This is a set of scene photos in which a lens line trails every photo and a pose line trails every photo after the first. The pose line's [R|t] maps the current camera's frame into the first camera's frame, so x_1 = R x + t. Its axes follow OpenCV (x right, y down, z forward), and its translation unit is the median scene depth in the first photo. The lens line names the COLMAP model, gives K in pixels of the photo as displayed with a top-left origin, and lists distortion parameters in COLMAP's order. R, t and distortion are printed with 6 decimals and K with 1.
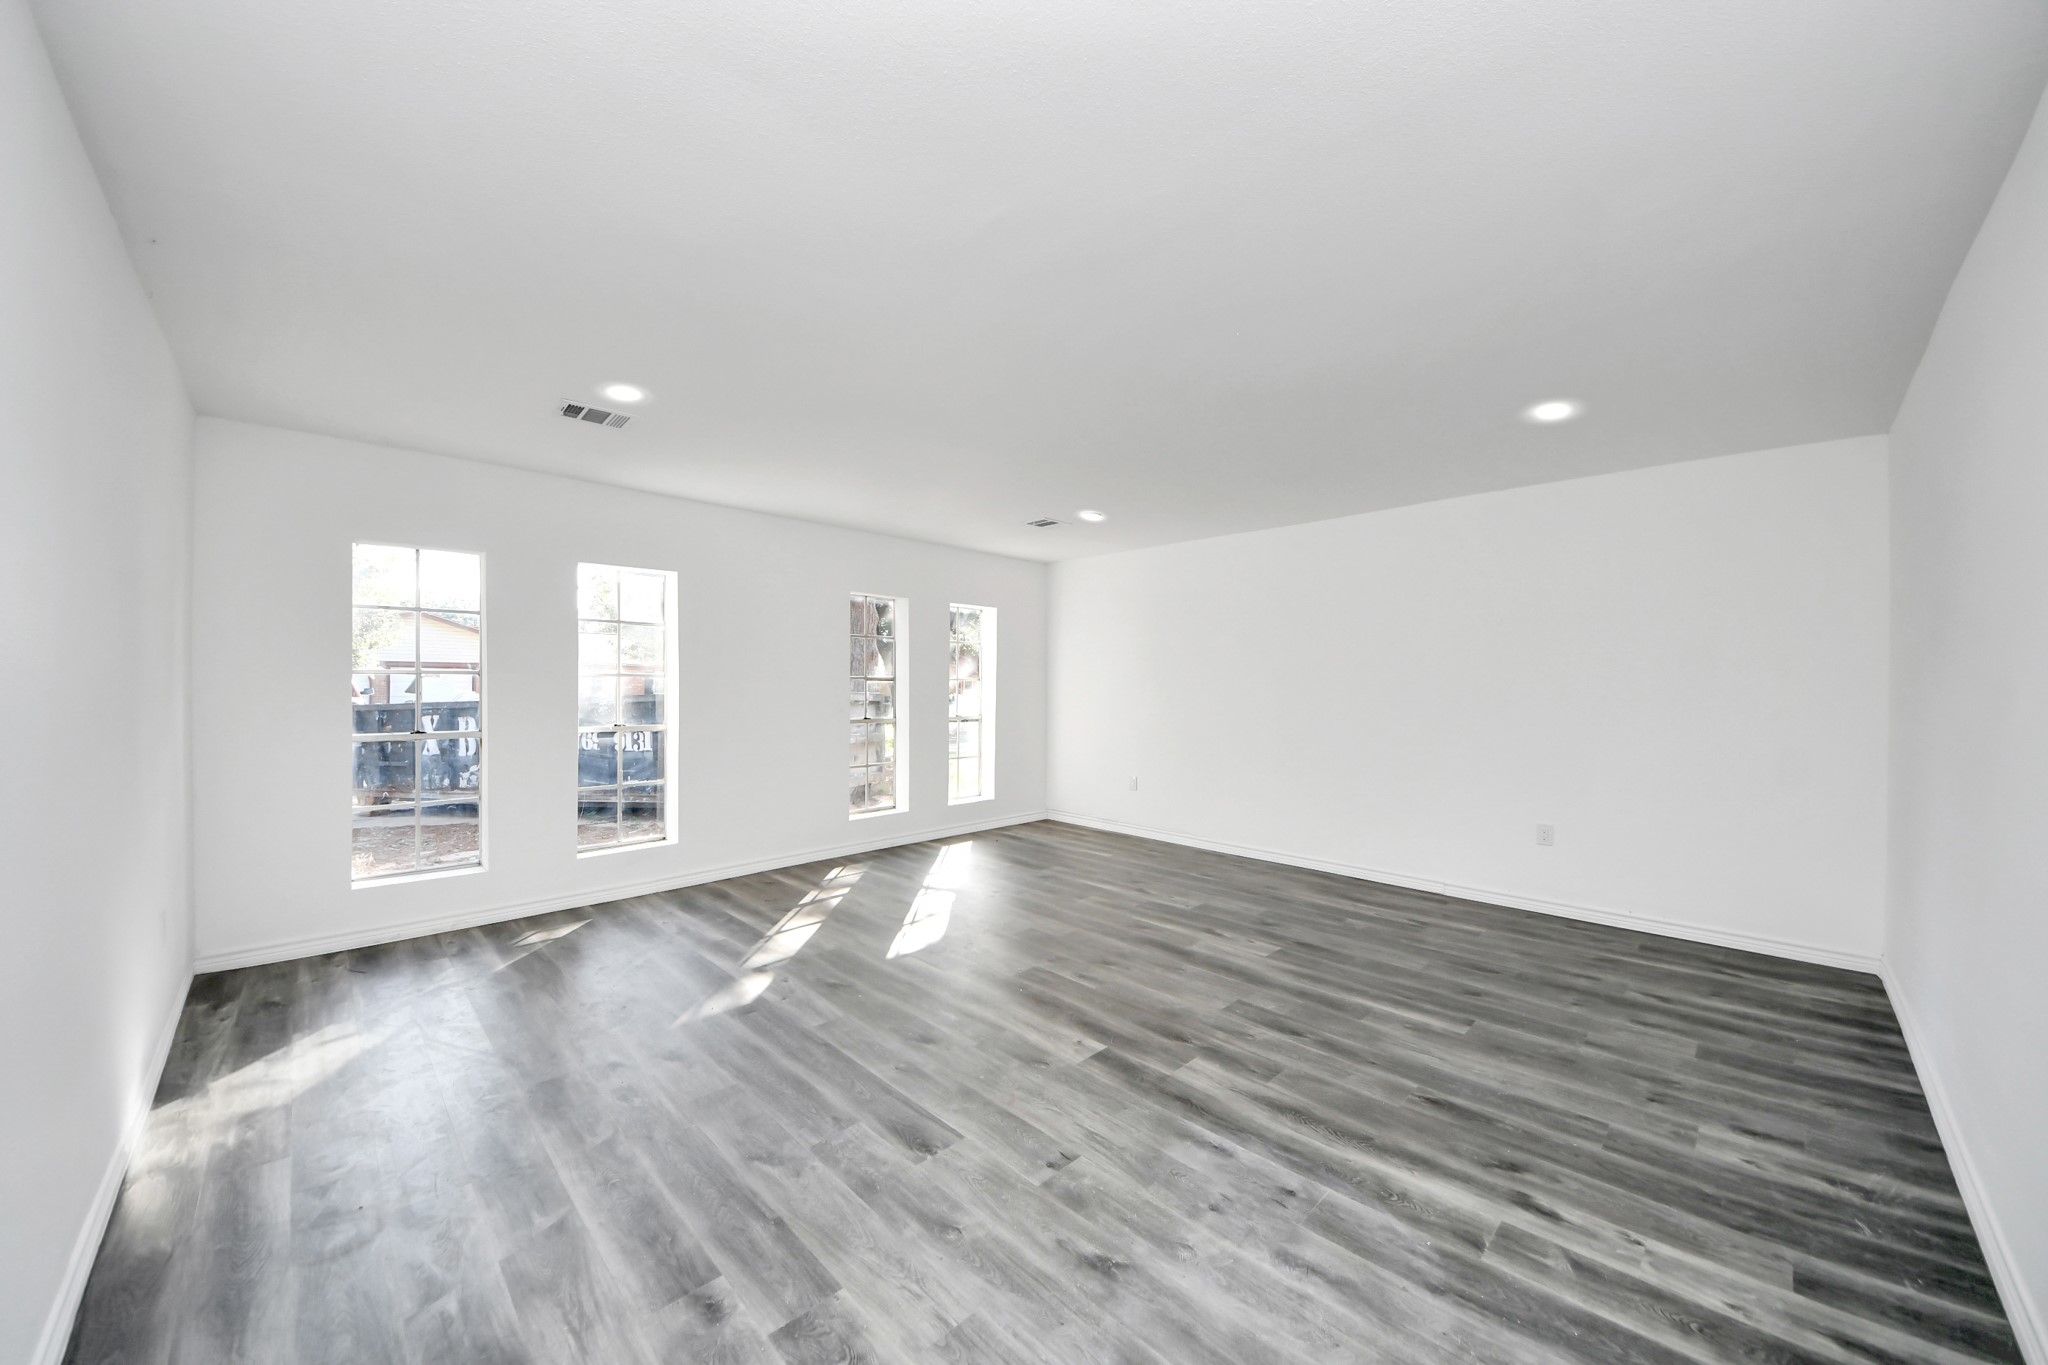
lens RADIAL K [[705.6, 0, 1044.5], [0, 705.6, 681.9], [0, 0, 1]] dist [0.039621, -0.020215]
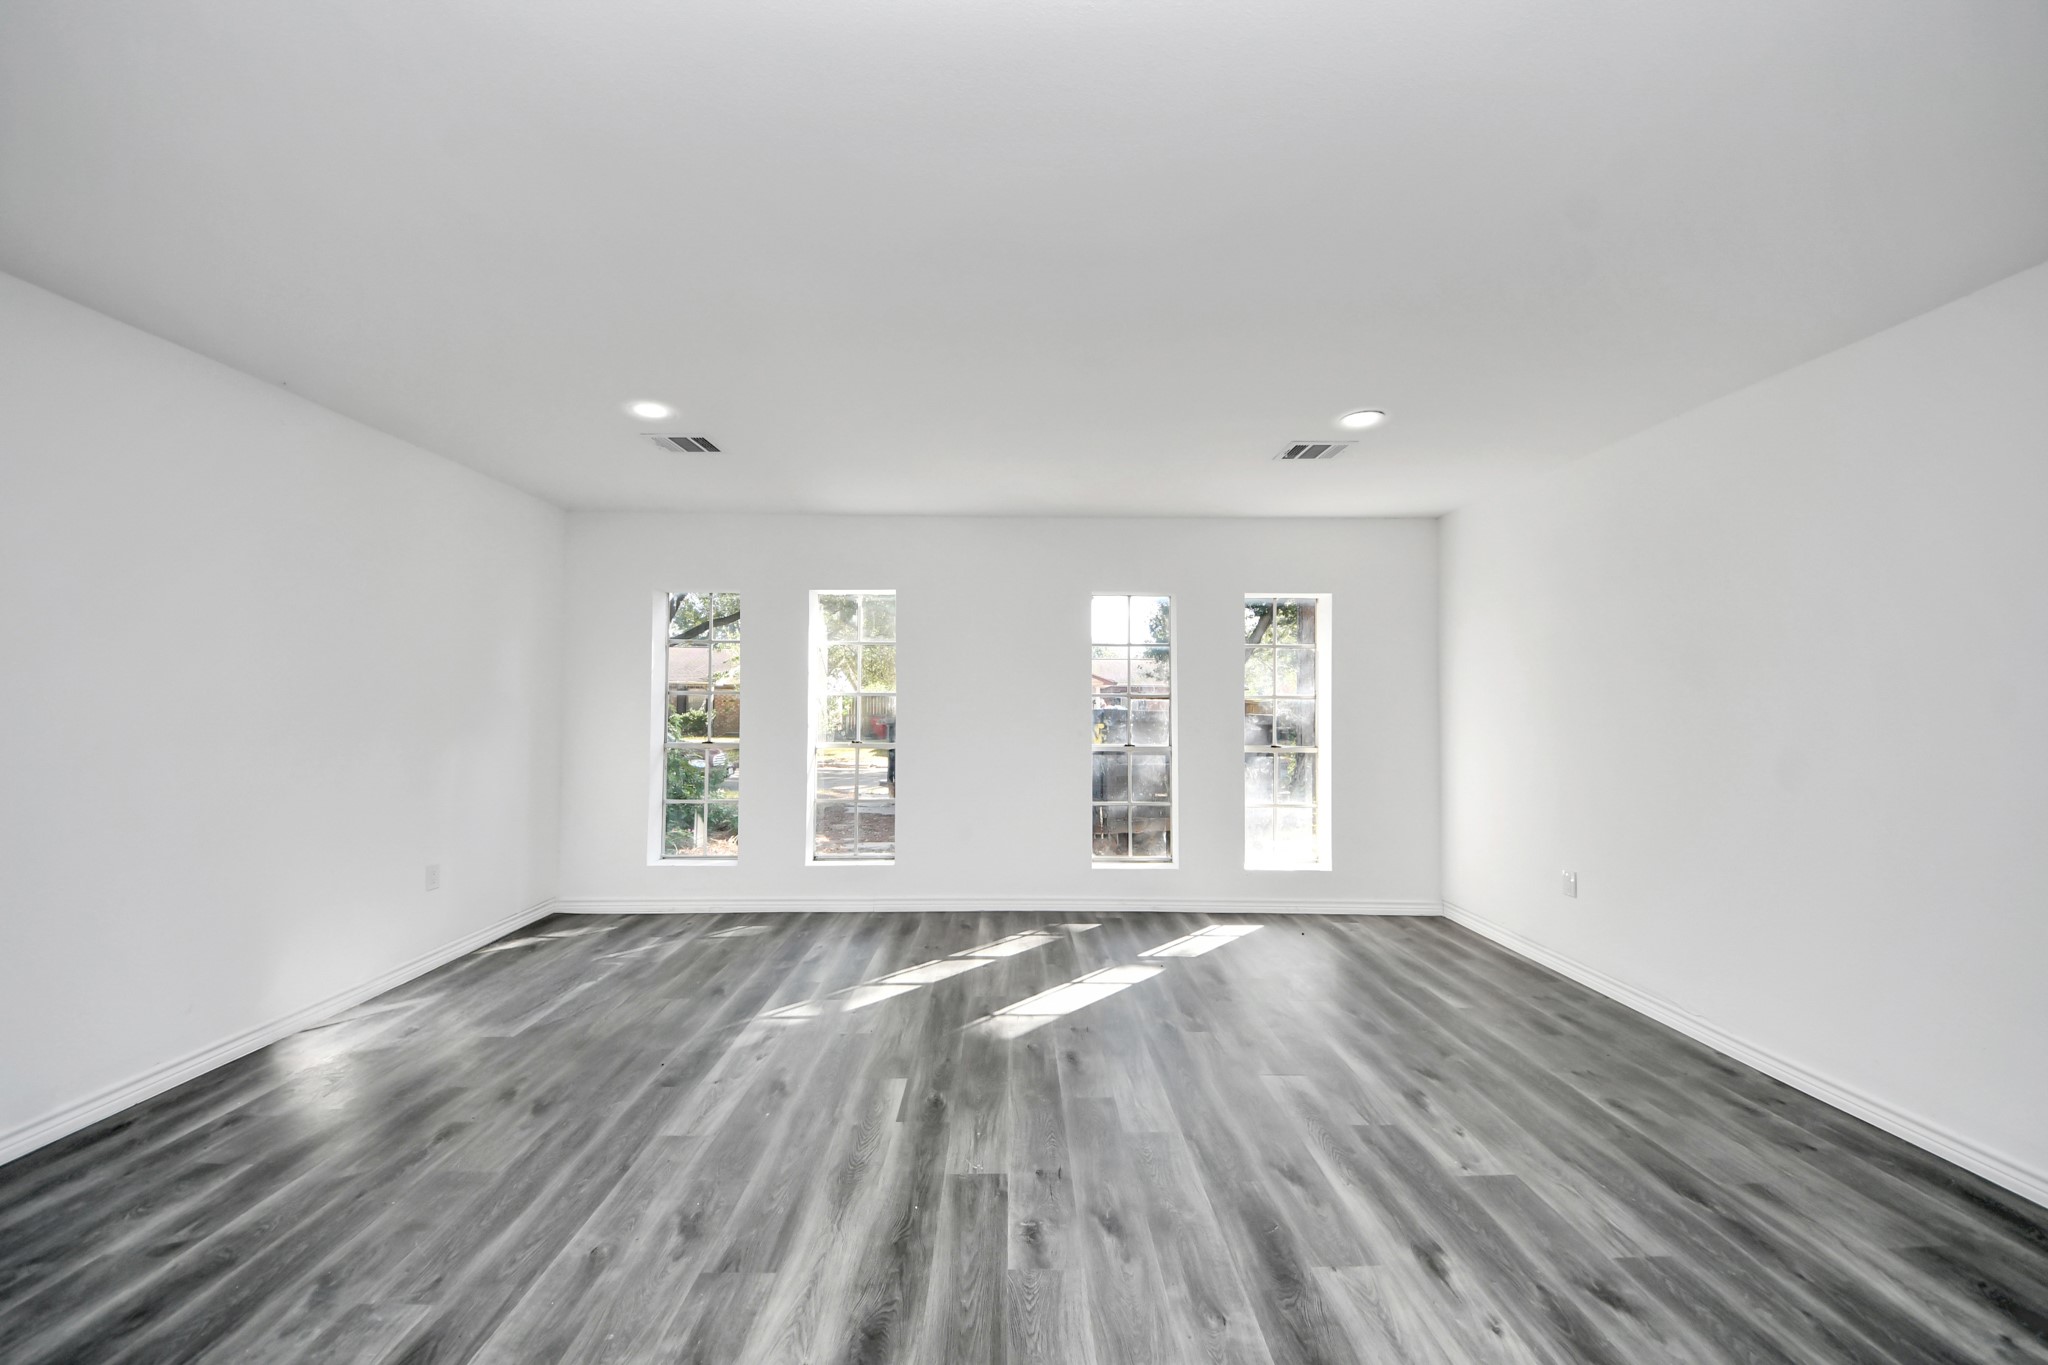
lens RADIAL K [[737.3, 0, 1026.3], [0, 737.3, 698.7], [0, 0, 1]] dist [0.010342, -0.012630]
pose [[0.717619, -0.003412, -0.696428, 0.555738], [-0.001594, 0.999977, -0.006541, 0.011632], [0.696435, 0.005804, 0.717597, 0.728607]]
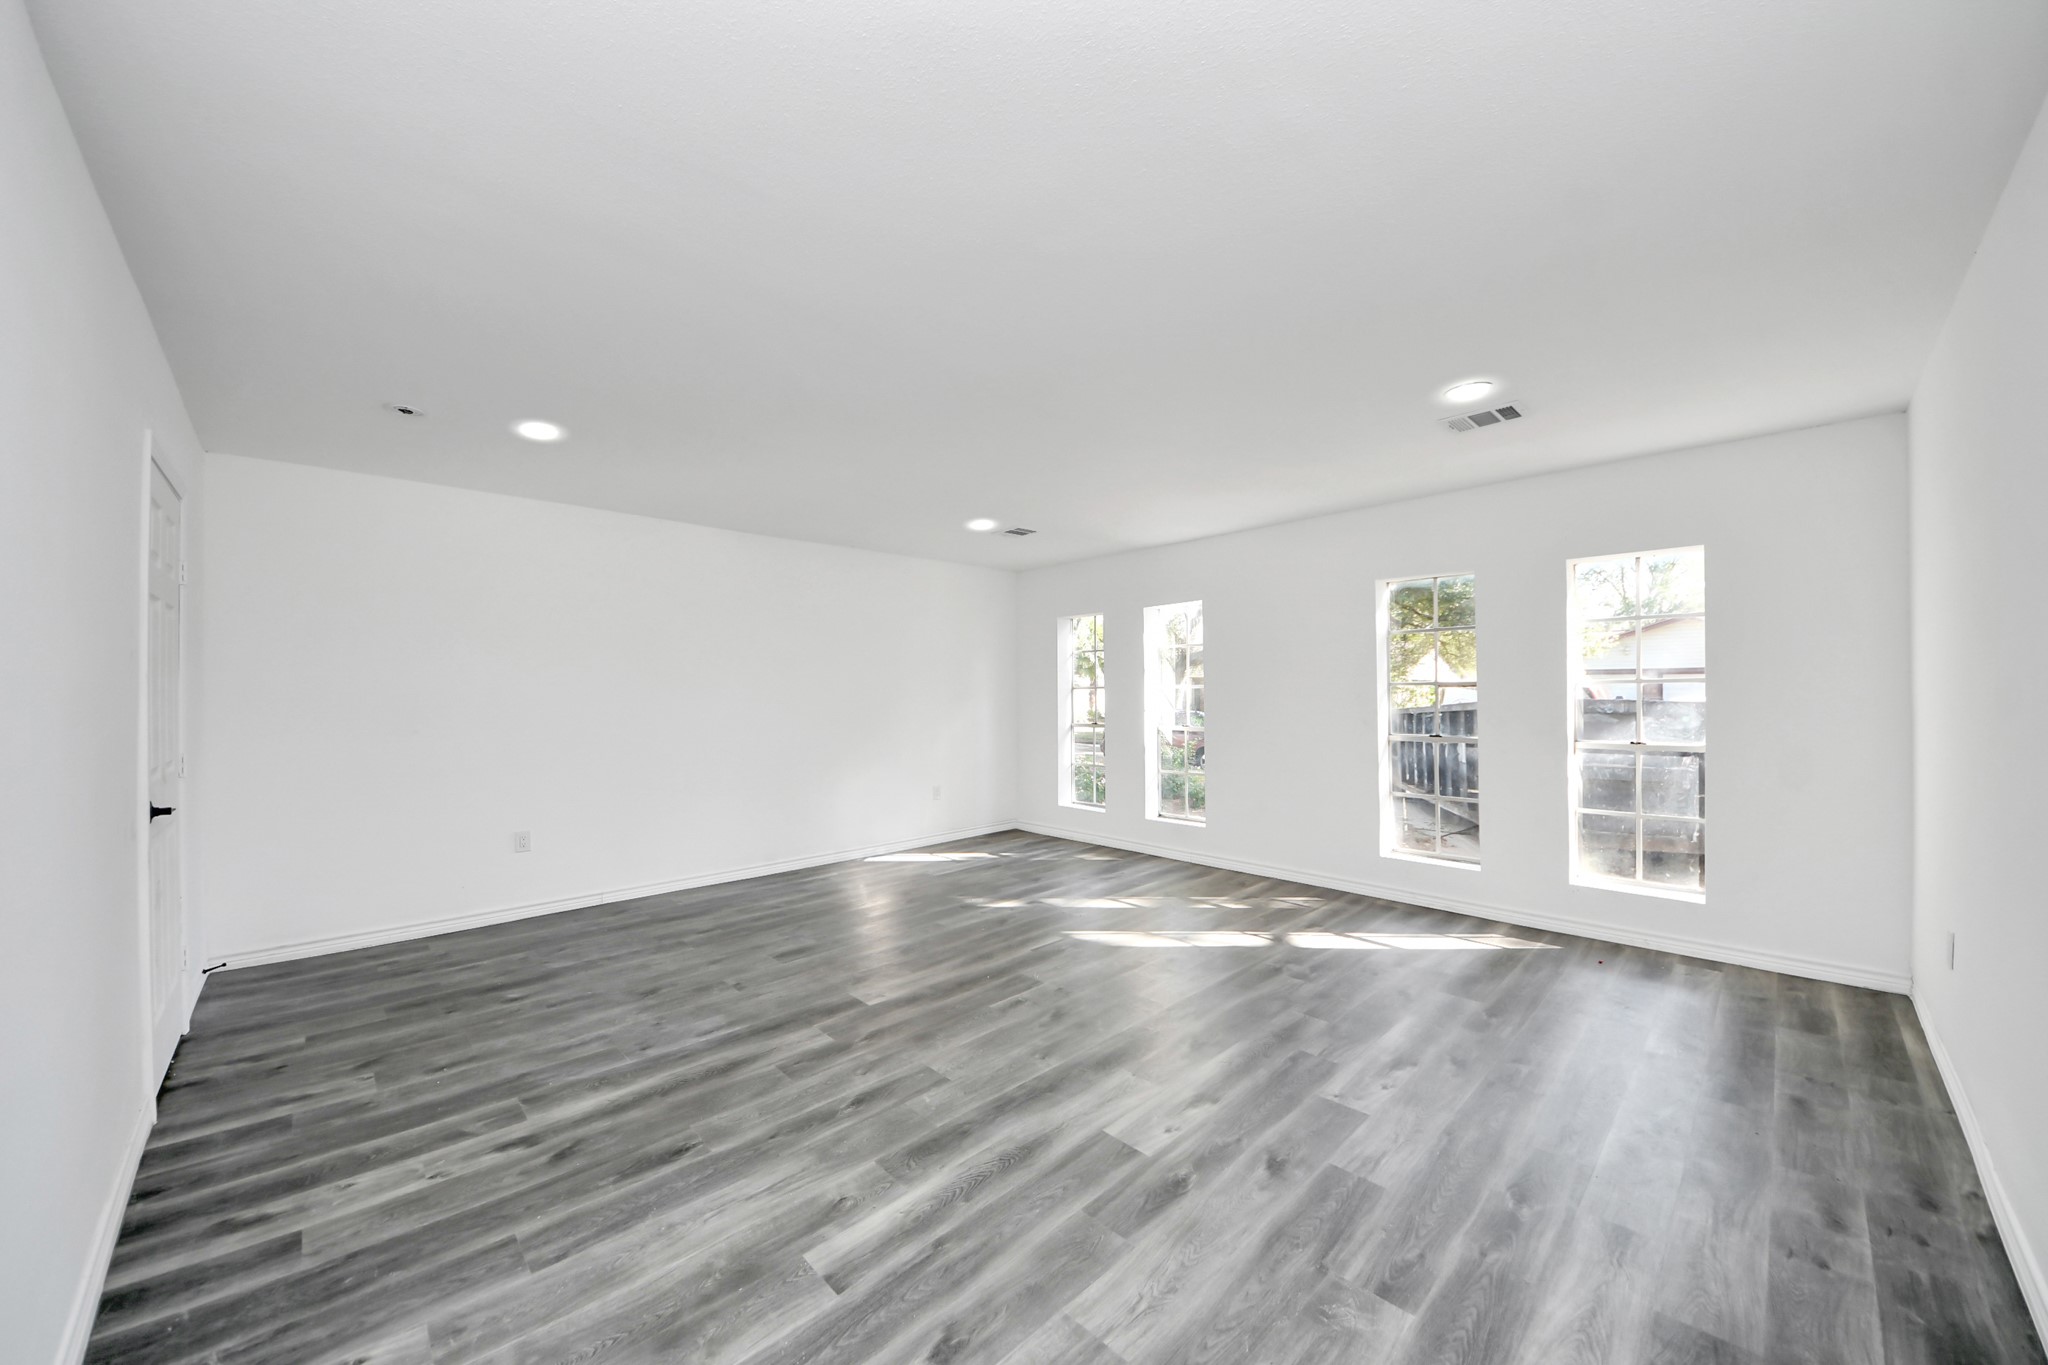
lens RADIAL K [[726.6, 0, 1017.4], [0, 726.6, 684.6], [0, 0, 1]] dist [0.033012, -0.021545]
pose [[-0.016008, -0.018831, -0.999695, 1.288584], [0.008106, 0.999787, -0.018962, 0.012005], [0.999839, -0.008407, -0.015852, 1.261679]]
